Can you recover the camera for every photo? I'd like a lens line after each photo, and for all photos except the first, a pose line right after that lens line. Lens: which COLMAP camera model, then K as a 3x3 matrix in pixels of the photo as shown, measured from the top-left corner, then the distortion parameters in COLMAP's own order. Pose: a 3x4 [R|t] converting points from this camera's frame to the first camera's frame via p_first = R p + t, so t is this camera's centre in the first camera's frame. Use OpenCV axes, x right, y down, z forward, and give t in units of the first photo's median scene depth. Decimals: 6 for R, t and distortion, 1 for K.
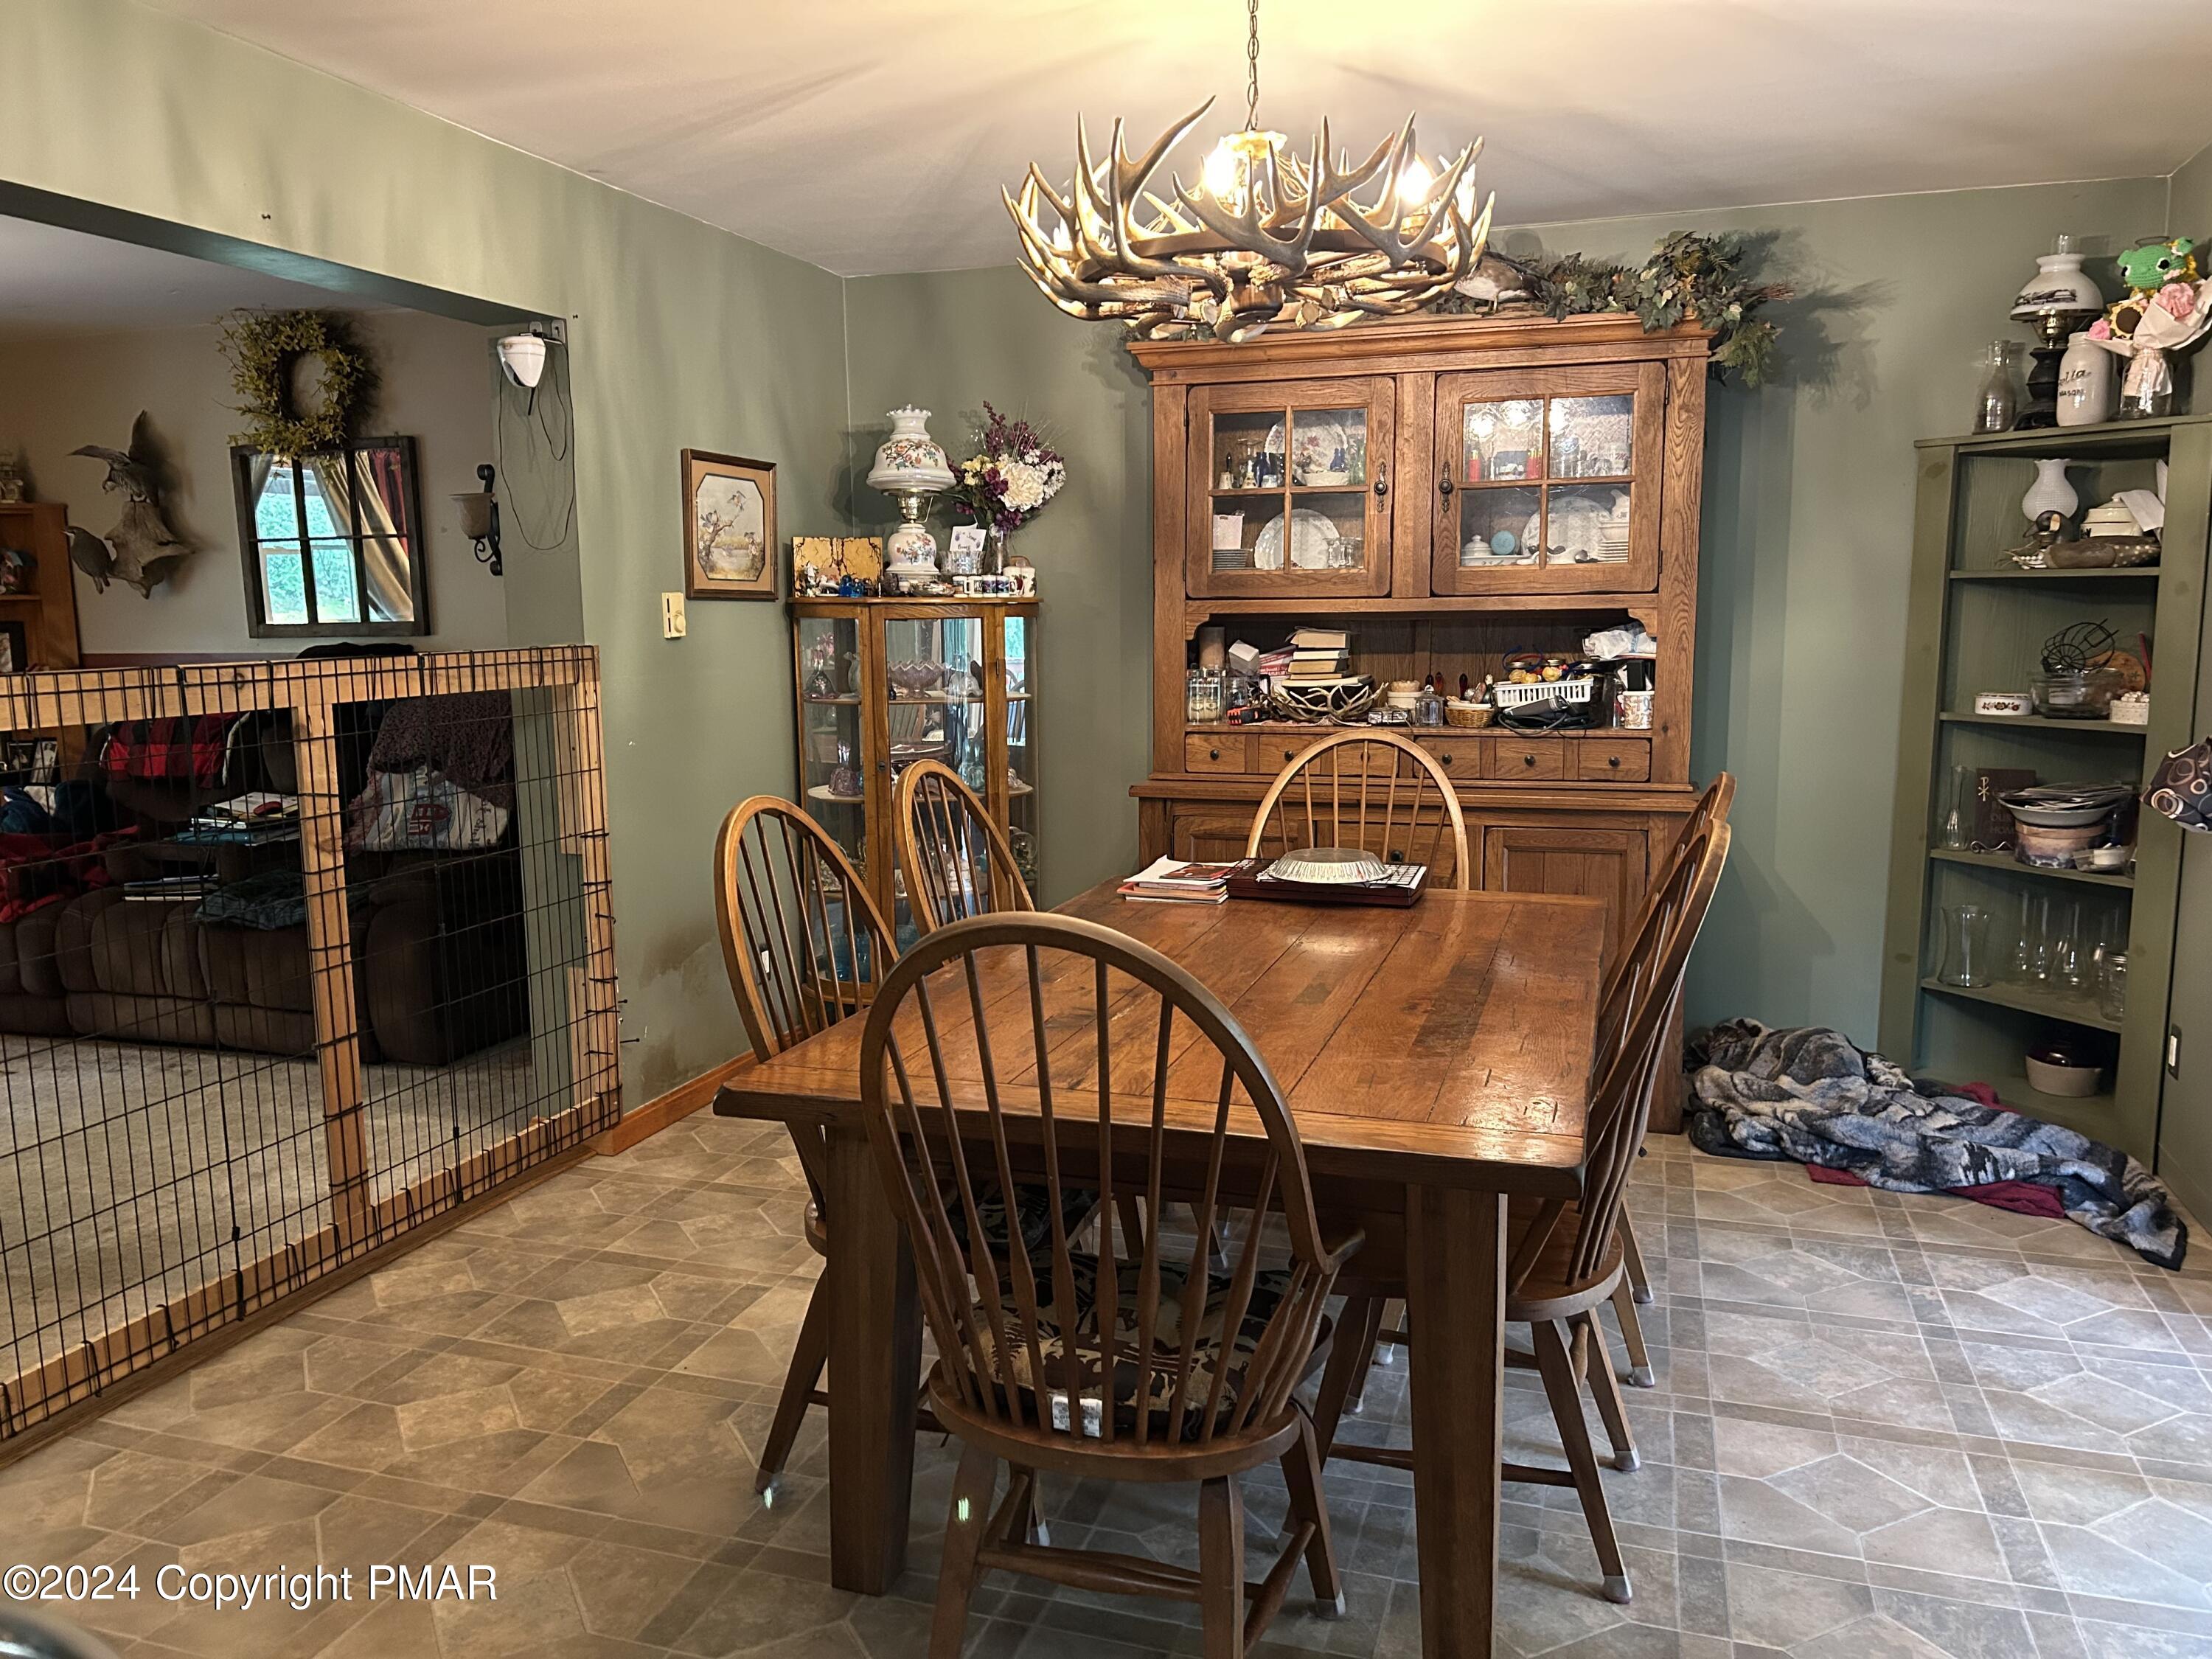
lens RADIAL K [[1673.4, 0, 1101.1], [0, 1673.4, 835.3], [0, 0, 1]] dist [0.048843, -0.050978]
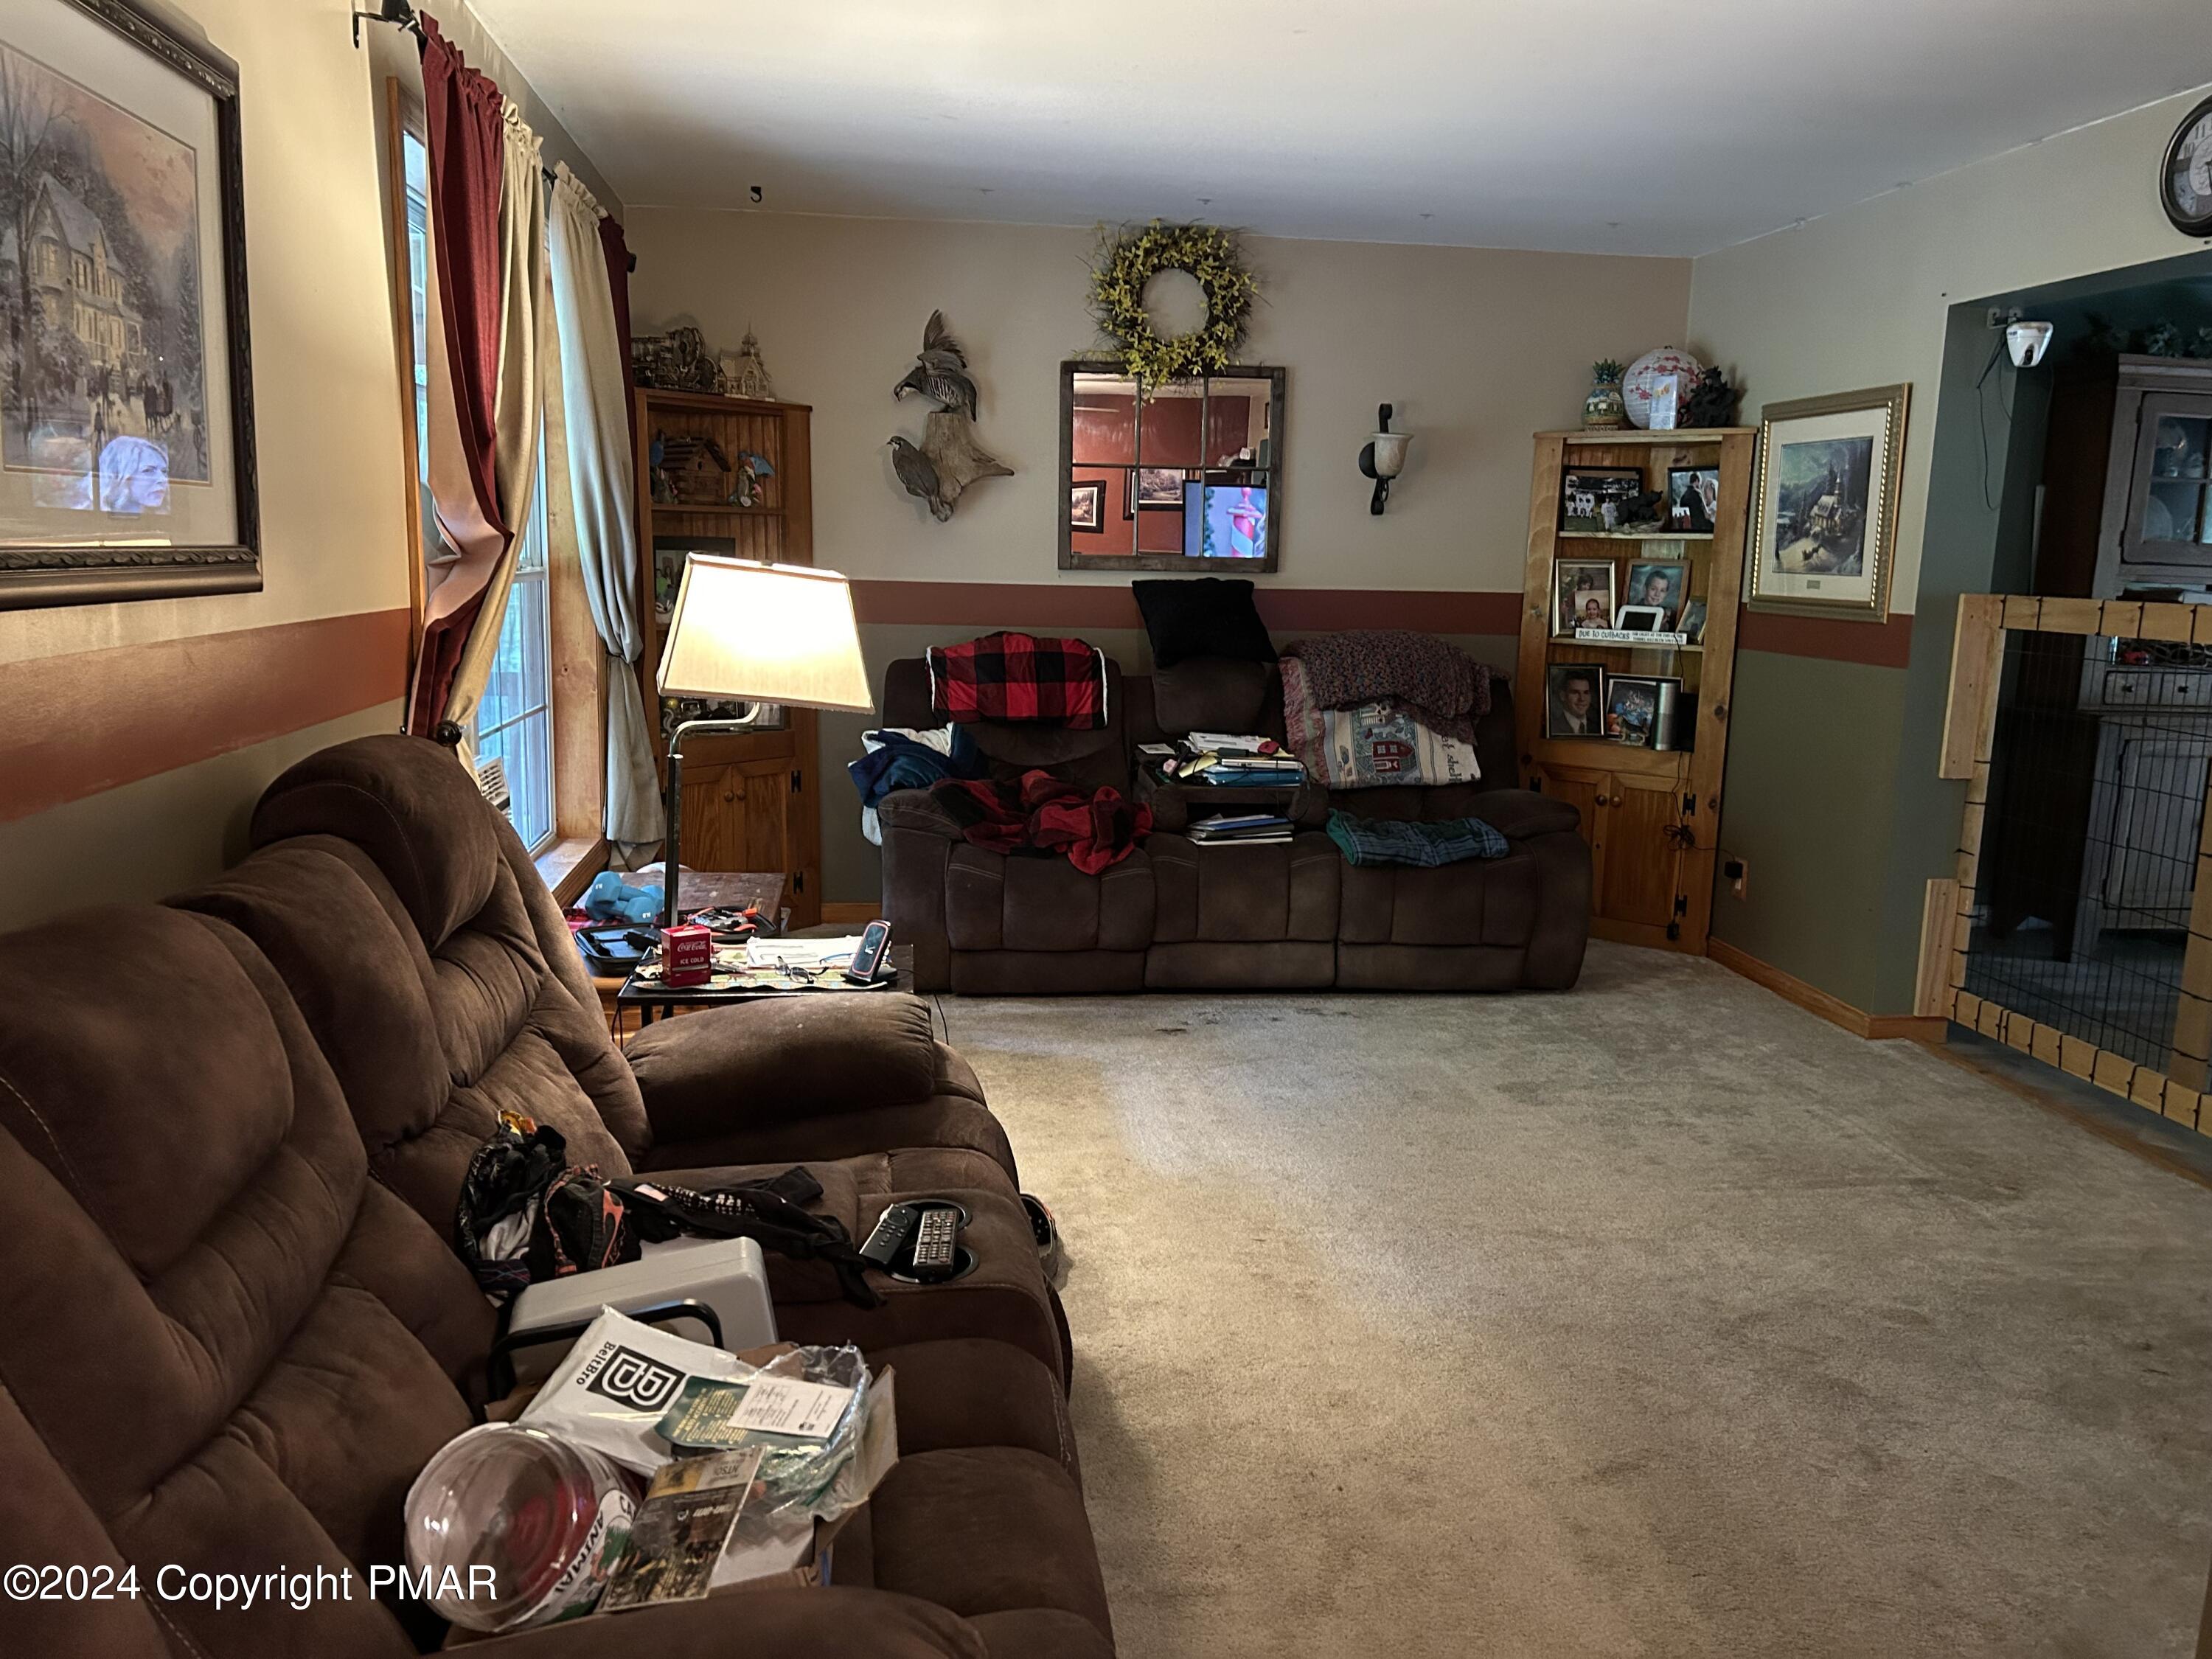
lens RADIAL K [[1673.4, 0, 1111.5], [0, 1673.4, 830.8], [0, 0, 1]] dist [0.048843, -0.050978]
pose [[0.898174, -0.036042, 0.438160, -0.995599], [0.022320, 0.999087, 0.036429, -0.005187], [-0.439072, -0.022940, 0.898159, 0.167831]]
